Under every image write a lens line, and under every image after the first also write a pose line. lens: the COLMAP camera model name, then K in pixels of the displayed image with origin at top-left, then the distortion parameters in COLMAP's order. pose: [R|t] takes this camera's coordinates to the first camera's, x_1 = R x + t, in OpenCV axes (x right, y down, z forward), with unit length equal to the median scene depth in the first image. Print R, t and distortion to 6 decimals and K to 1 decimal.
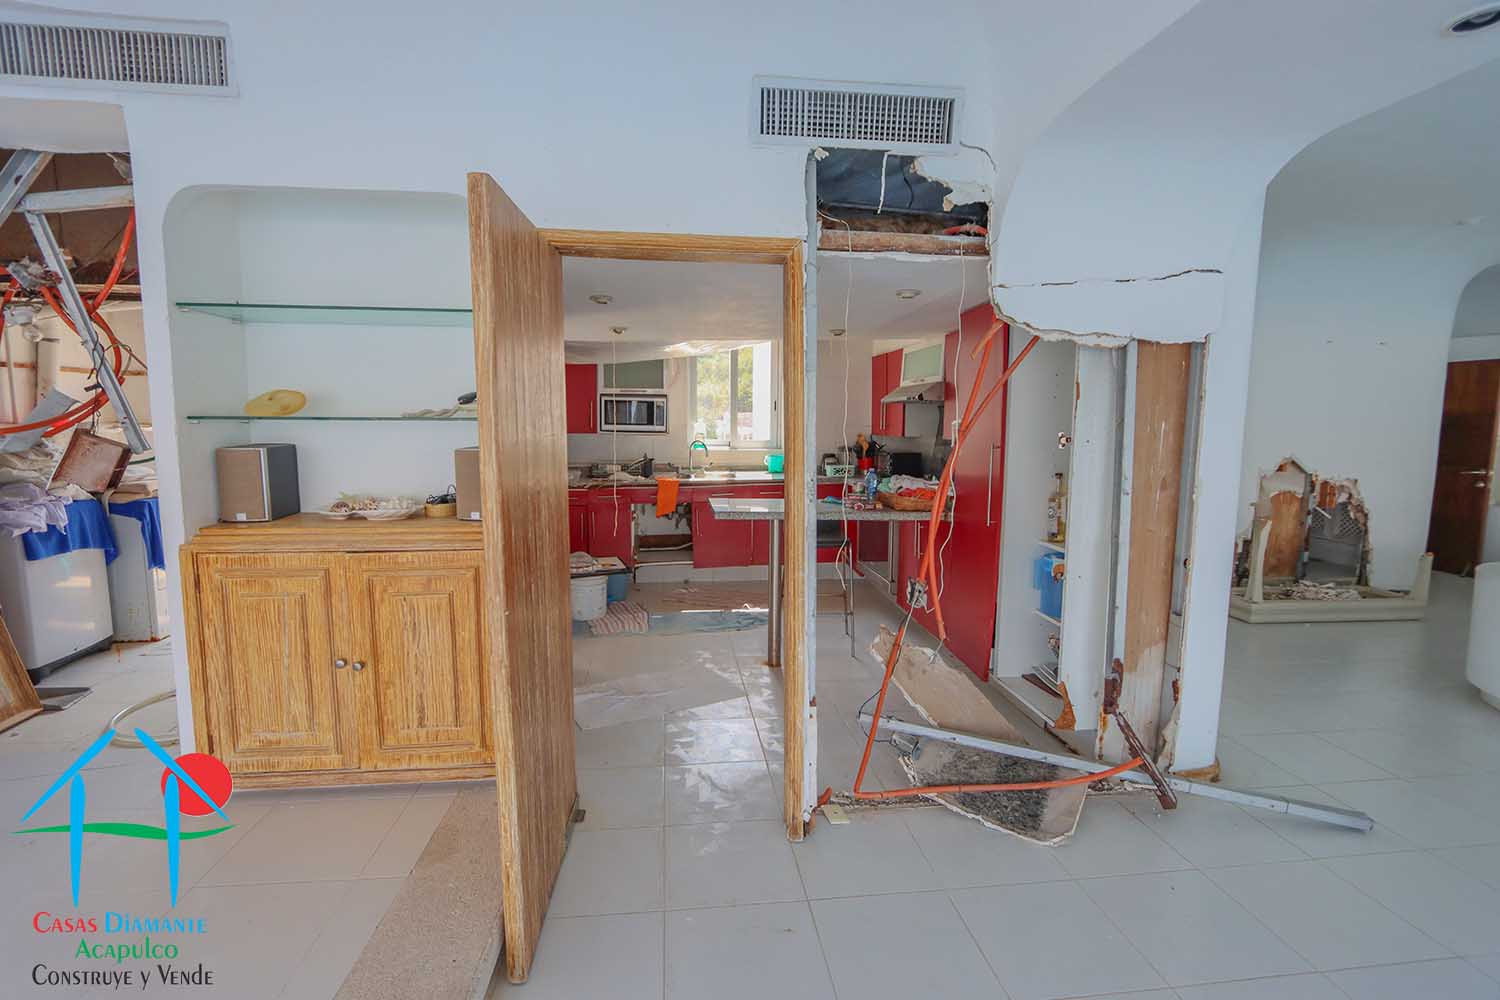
lens RADIAL K [[696.5, 0, 750.0], [0, 696.5, 500.0], [0, 0, 1]] dist [-0.000028, -0.000286]
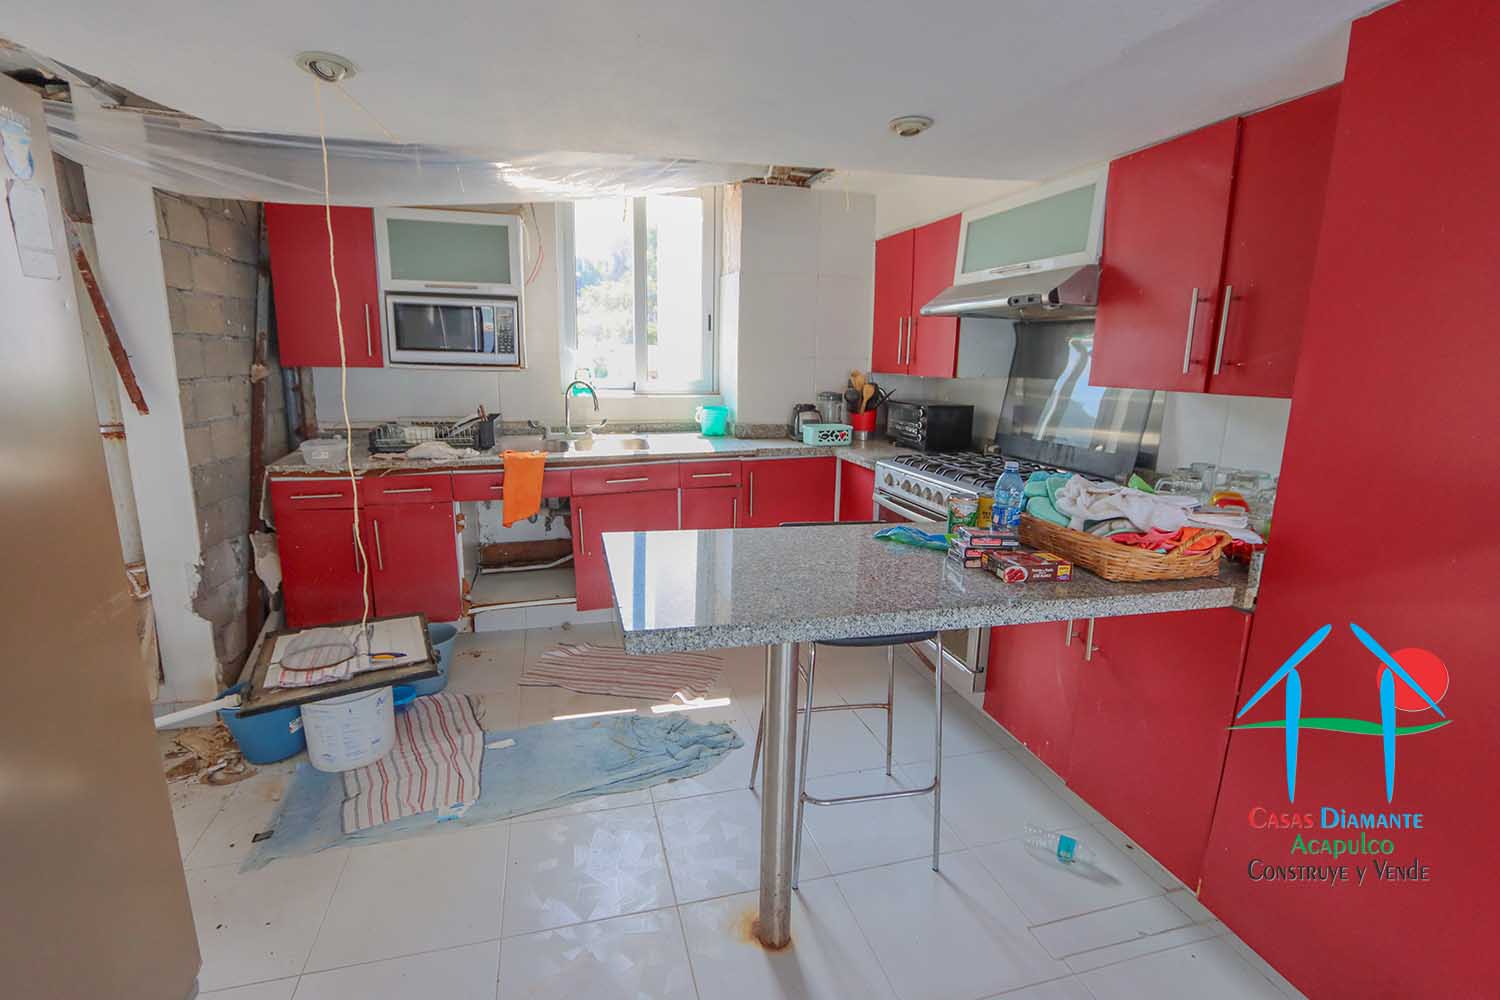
lens RADIAL K [[696.5, 0, 750.0], [0, 696.5, 500.0], [0, 0, 1]] dist [-0.000028, -0.000286]
pose [[0.988245, -0.021483, 0.151360, -0.026274], [0.007097, 0.995457, 0.094949, -0.043808], [-0.152712, -0.092759, 0.983908, 0.429451]]
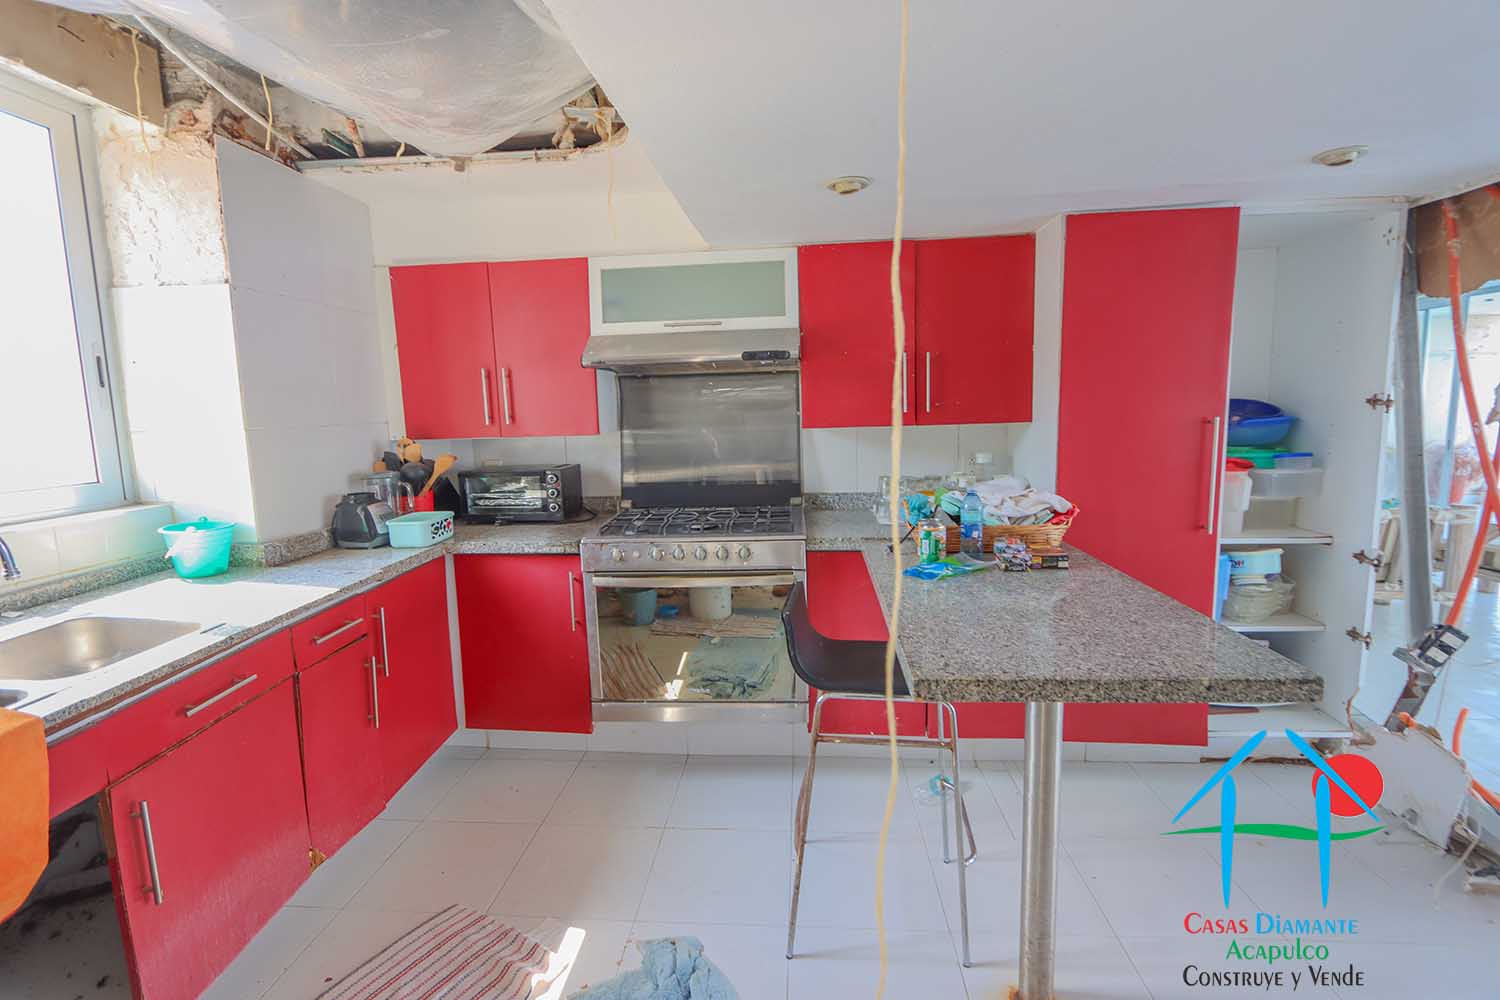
lens RADIAL K [[696.5, 0, 750.0], [0, 696.5, 500.0], [0, 0, 1]] dist [-0.000028, -0.000286]
pose [[0.199376, -0.148115, 0.968665, -0.244663], [0.141079, 0.982551, 0.121201, -0.083824], [-0.969714, 0.112494, 0.216793, 0.731616]]
